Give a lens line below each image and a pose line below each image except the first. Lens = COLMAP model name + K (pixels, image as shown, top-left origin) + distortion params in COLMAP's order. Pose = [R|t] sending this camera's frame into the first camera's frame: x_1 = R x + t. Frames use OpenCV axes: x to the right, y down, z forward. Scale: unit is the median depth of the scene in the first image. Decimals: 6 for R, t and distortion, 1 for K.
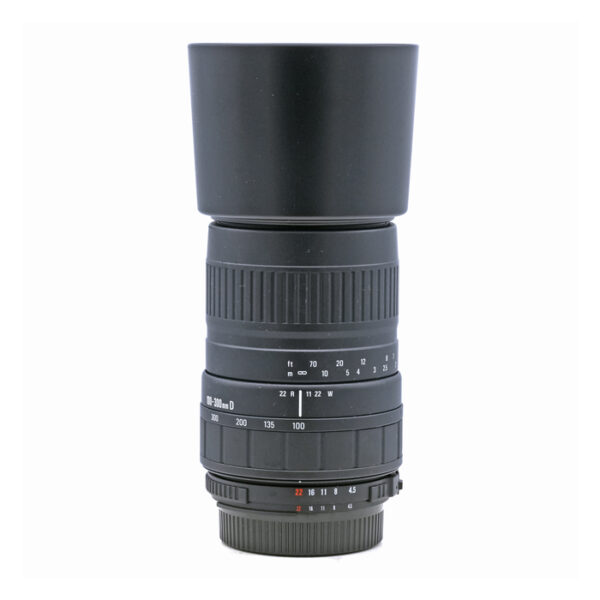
lens RADIAL K [[2631.4, 0, 300.6], [0, 2631.4, 301.4], [0, 0, 1]] dist [0.133240, 0.000000]
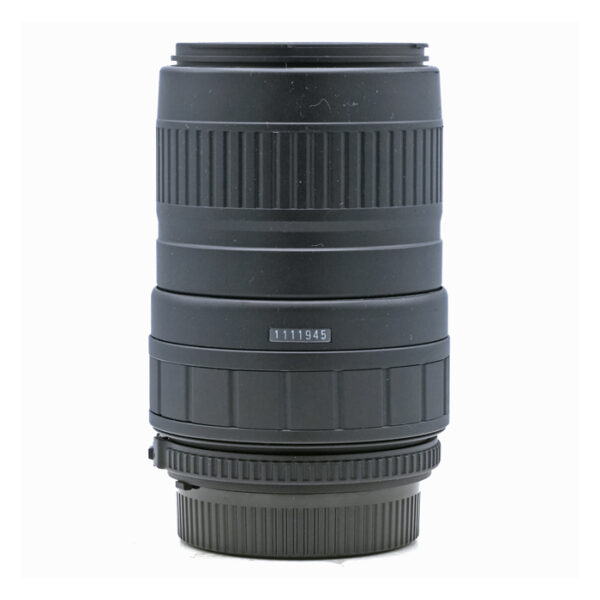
lens RADIAL K [[2631.4, 0, 298.7], [0, 2631.4, 301.2], [0, 0, 1]] dist [0.133240, 0.000000]
pose [[0.999970, -0.007352, 0.002429, -0.001507], [0.007358, 0.999969, -0.002629, 0.032364], [-0.002410, 0.002647, 0.999994, 0.327560]]
